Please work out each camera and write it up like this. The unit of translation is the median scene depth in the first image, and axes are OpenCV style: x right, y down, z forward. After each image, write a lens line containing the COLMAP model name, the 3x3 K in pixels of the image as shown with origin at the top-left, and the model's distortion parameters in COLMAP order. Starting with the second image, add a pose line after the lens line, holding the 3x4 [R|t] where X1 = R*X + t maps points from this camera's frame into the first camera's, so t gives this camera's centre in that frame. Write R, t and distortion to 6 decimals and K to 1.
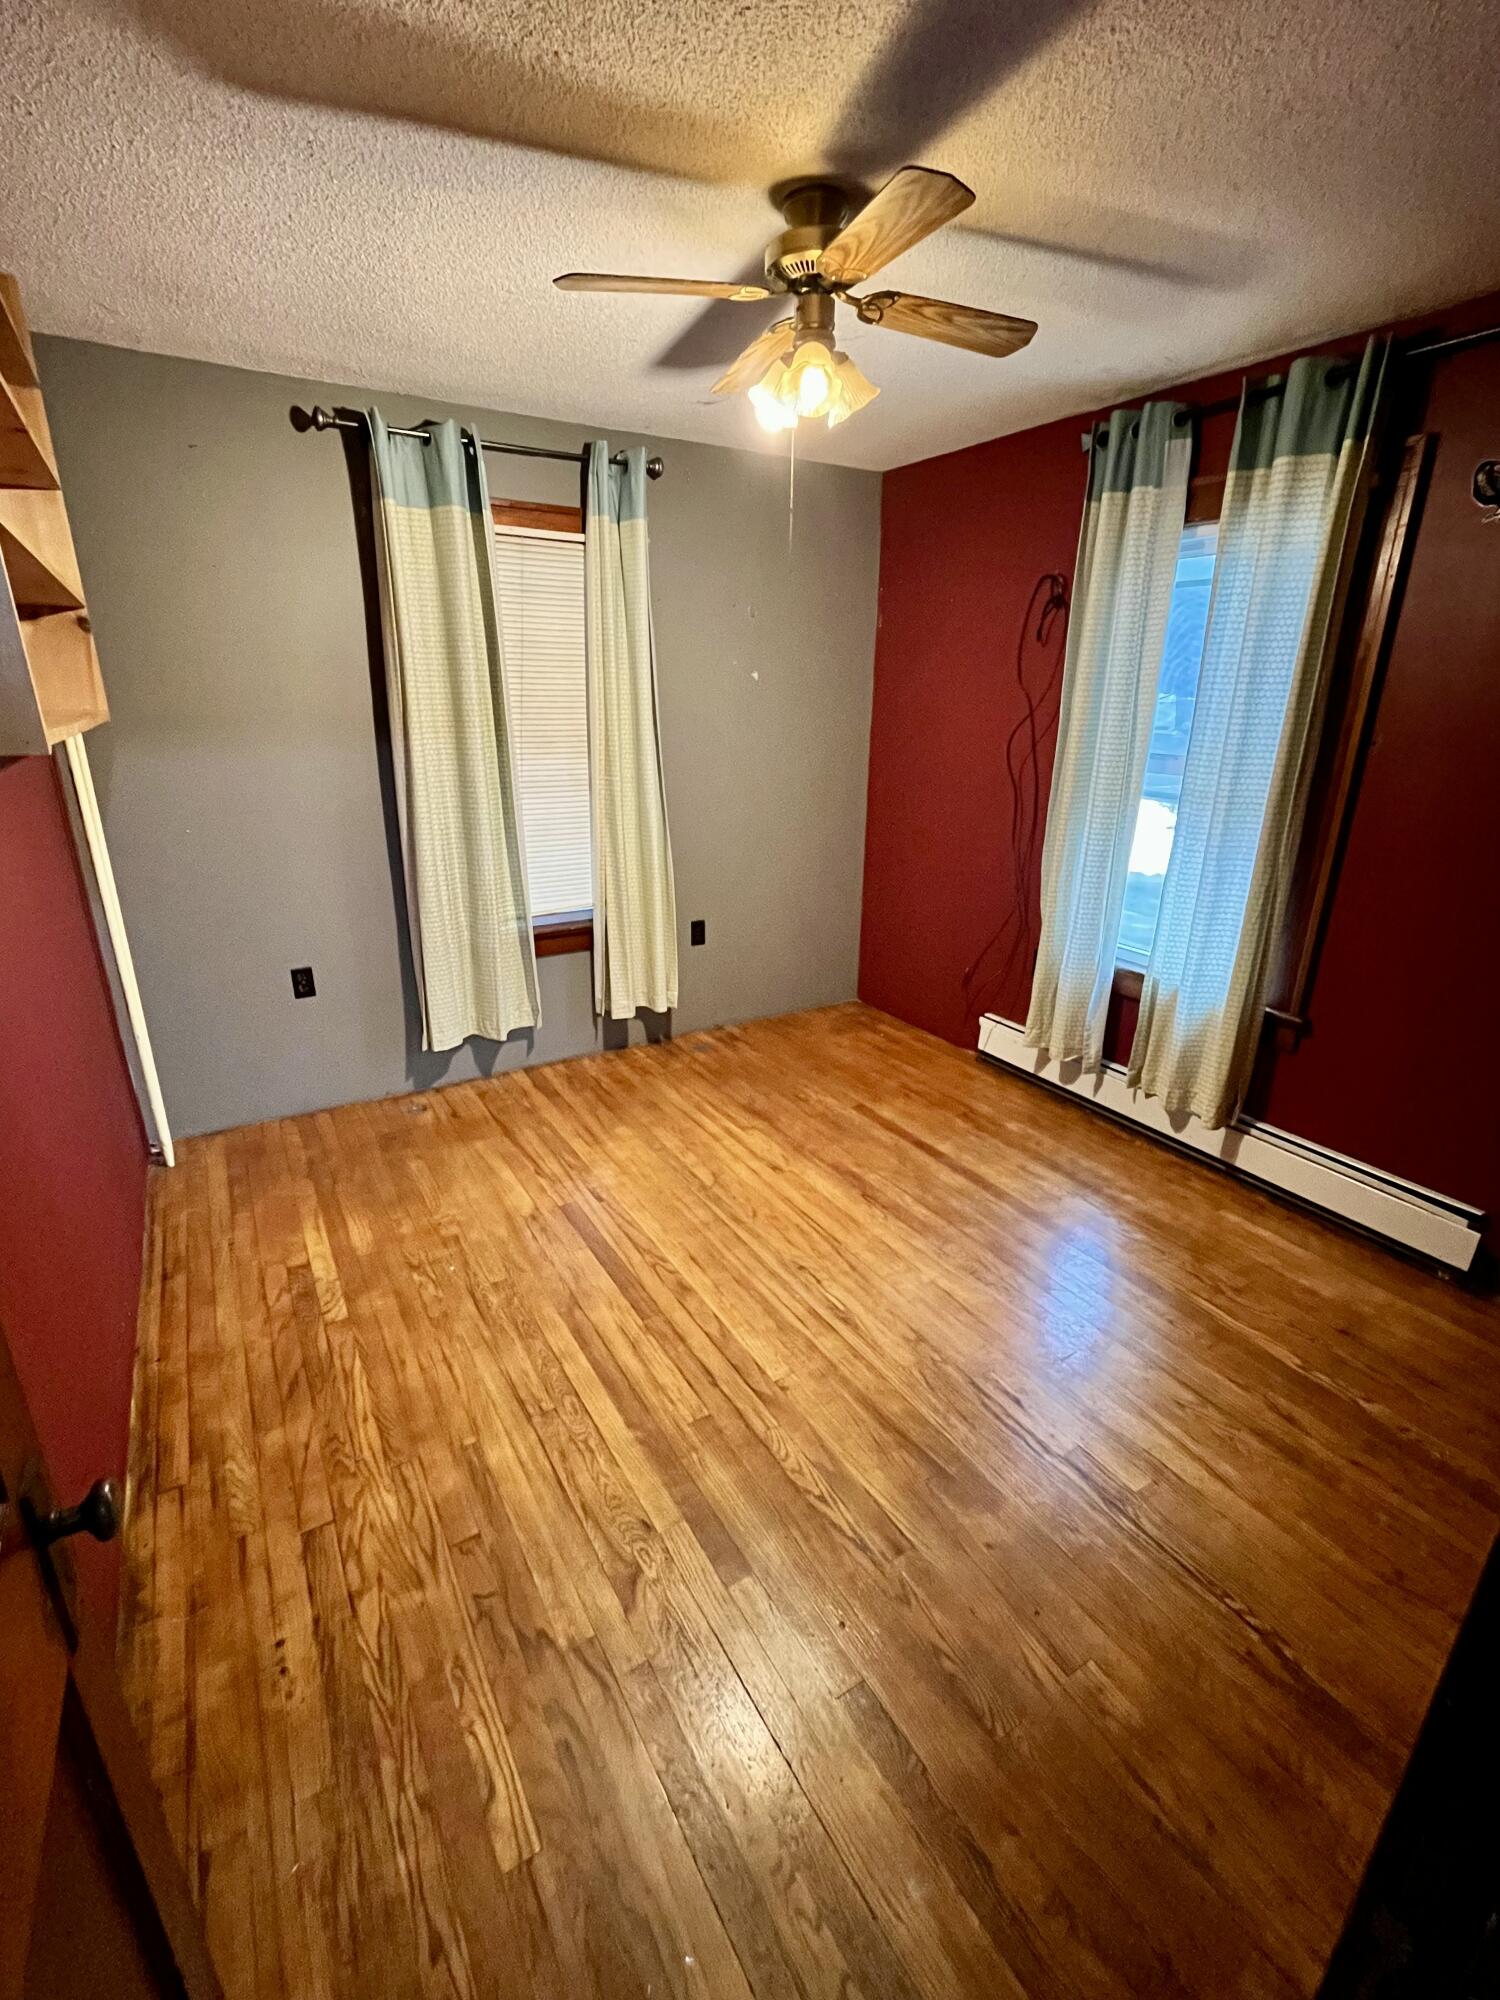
lens RADIAL K [[881.4, 0, 748.4], [0, 881.4, 998.8], [0, 0, 1]] dist [-0.003590, -0.000575]
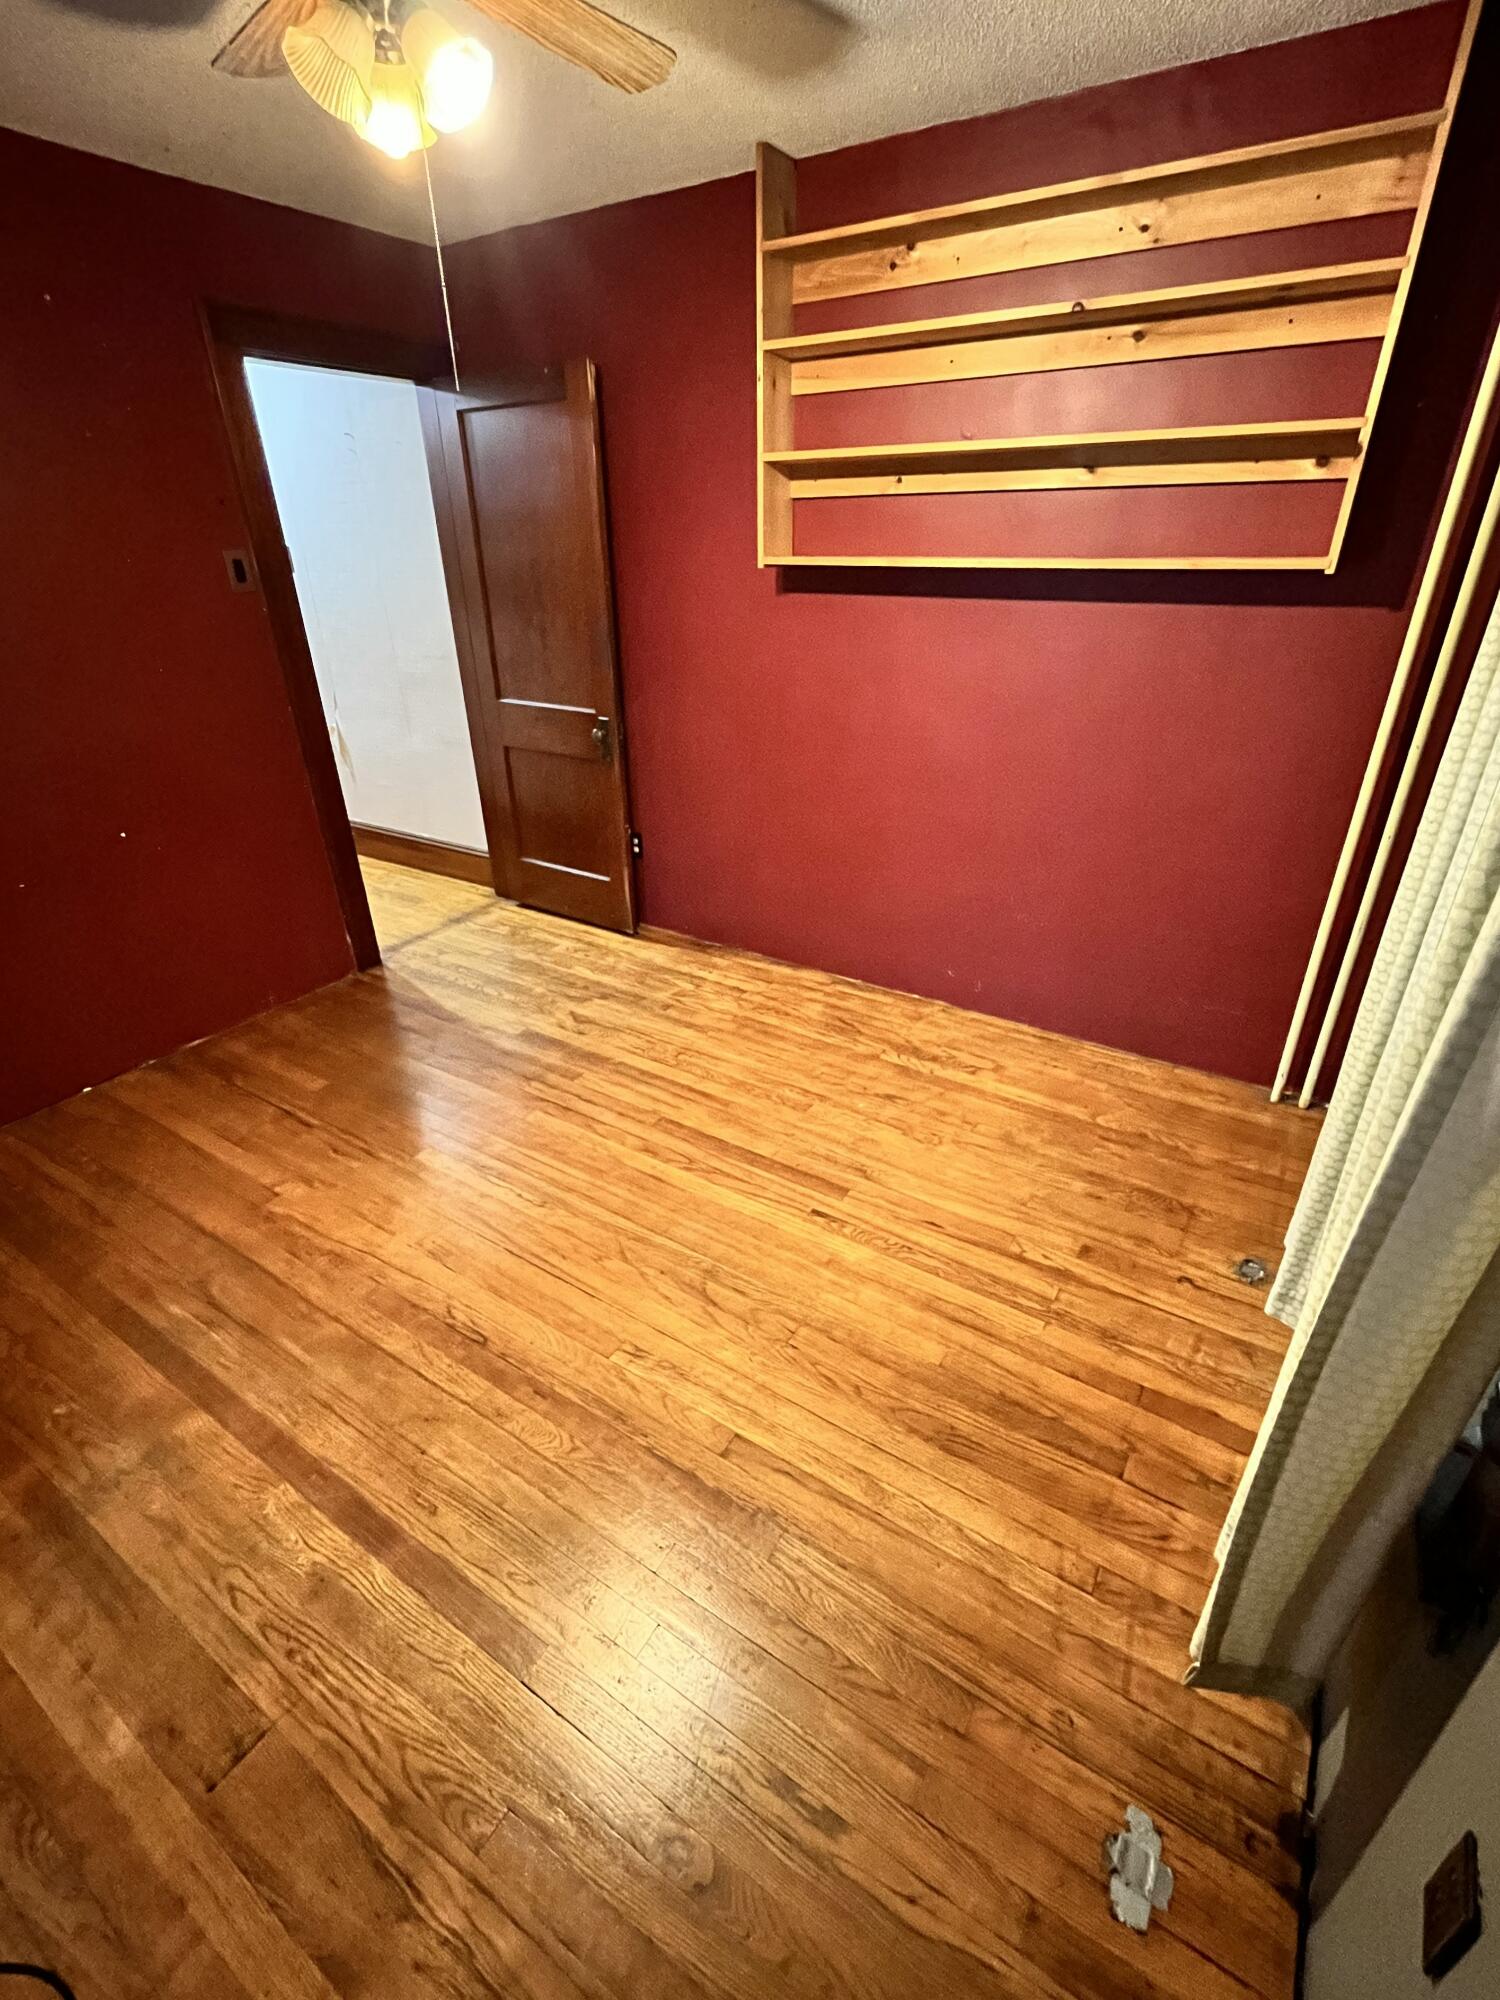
lens RADIAL K [[881.4, 0, 755.3], [0, 881.4, 994.6], [0, 0, 1]] dist [-0.003590, -0.000575]
pose [[-0.895924, 0.204848, -0.394155, 0.192166], [-0.143265, 0.706655, 0.692903, -0.560710], [0.420471, 0.677257, -0.603761, 1.618402]]
